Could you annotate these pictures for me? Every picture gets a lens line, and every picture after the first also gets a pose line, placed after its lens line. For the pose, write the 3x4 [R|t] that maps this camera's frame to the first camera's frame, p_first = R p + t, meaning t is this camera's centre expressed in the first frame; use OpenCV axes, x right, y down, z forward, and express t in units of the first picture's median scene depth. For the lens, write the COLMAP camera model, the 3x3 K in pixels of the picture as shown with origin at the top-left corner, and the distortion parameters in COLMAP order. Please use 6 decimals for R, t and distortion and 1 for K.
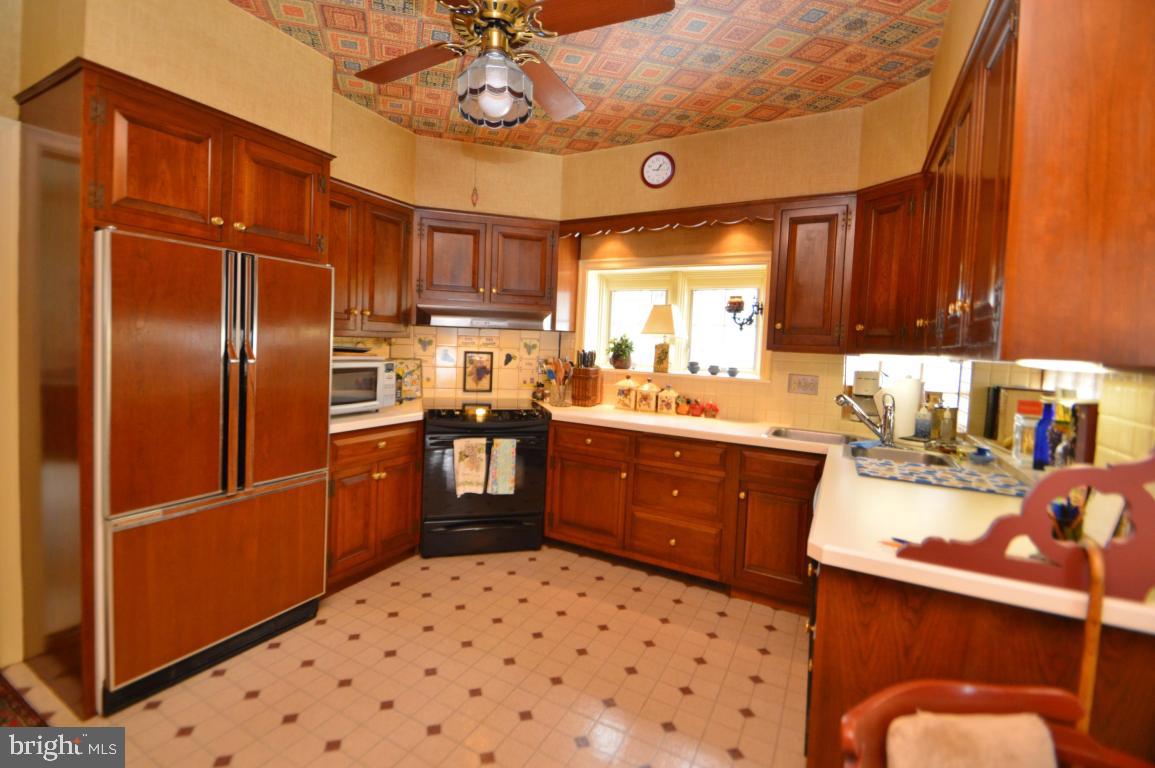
lens RADIAL K [[508.0, 0, 559.6], [0, 508.0, 363.1], [0, 0, 1]] dist [0.019905, -0.019539]
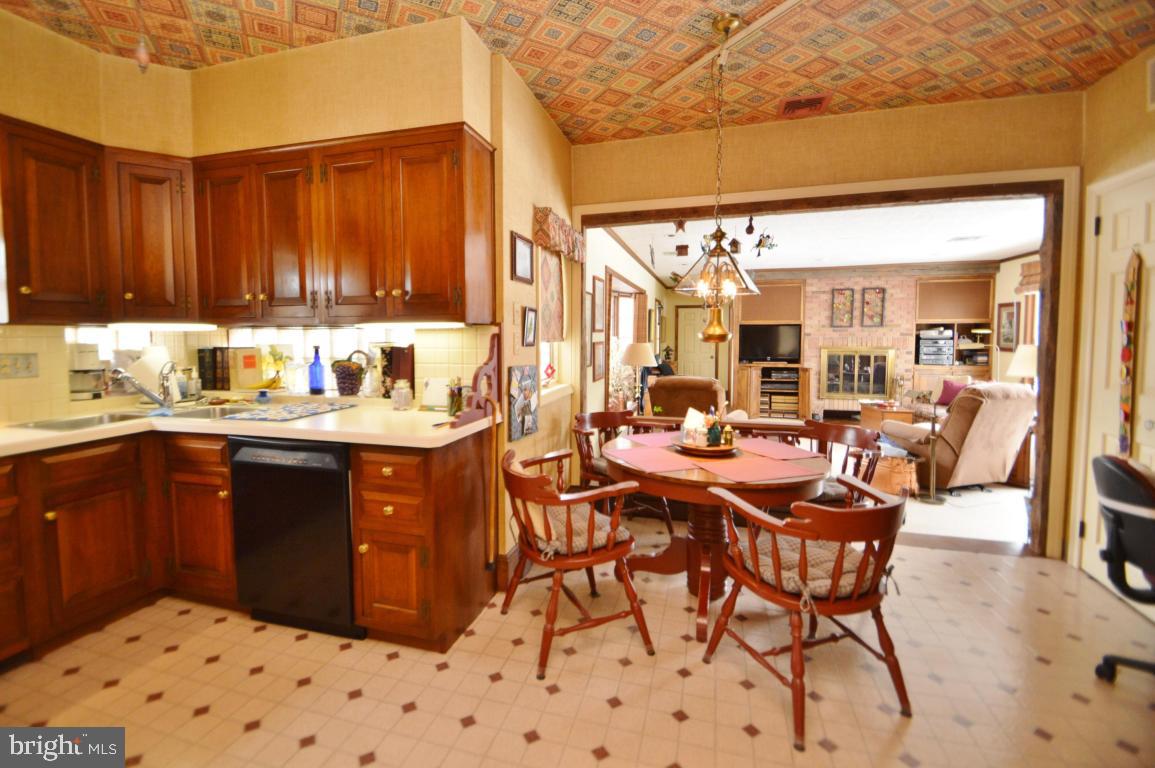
lens RADIAL K [[508.0, 0, 559.6], [0, 508.0, 363.1], [0, 0, 1]] dist [0.019905, -0.019539]
pose [[-0.213097, -0.096360, 0.972268, -0.413955], [0.033321, 0.993829, 0.105800, -0.015270], [-0.976463, 0.054942, -0.208572, 0.334599]]
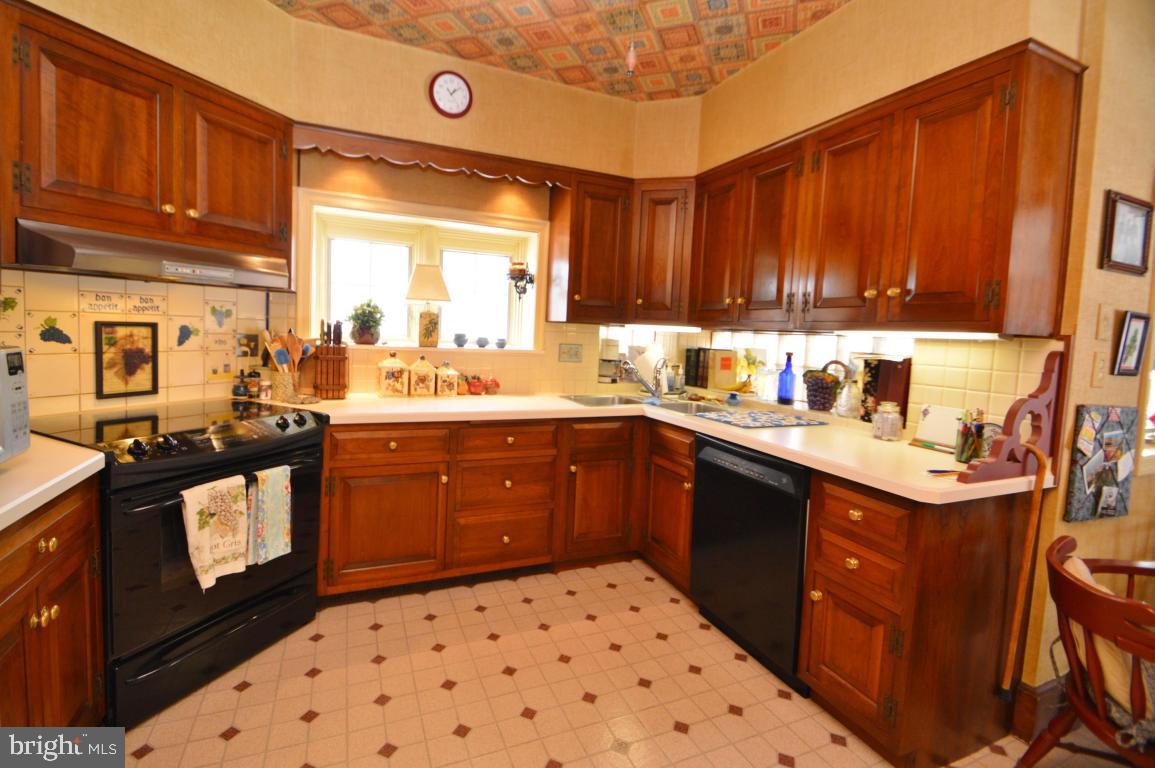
lens RADIAL K [[508.0, 0, 559.6], [0, 508.0, 363.1], [0, 0, 1]] dist [0.019905, -0.019539]
pose [[0.620916, -0.065383, 0.781146, -0.338554], [0.014147, 0.997288, 0.072229, -0.013442], [-0.783749, -0.033798, 0.620157, 0.339797]]
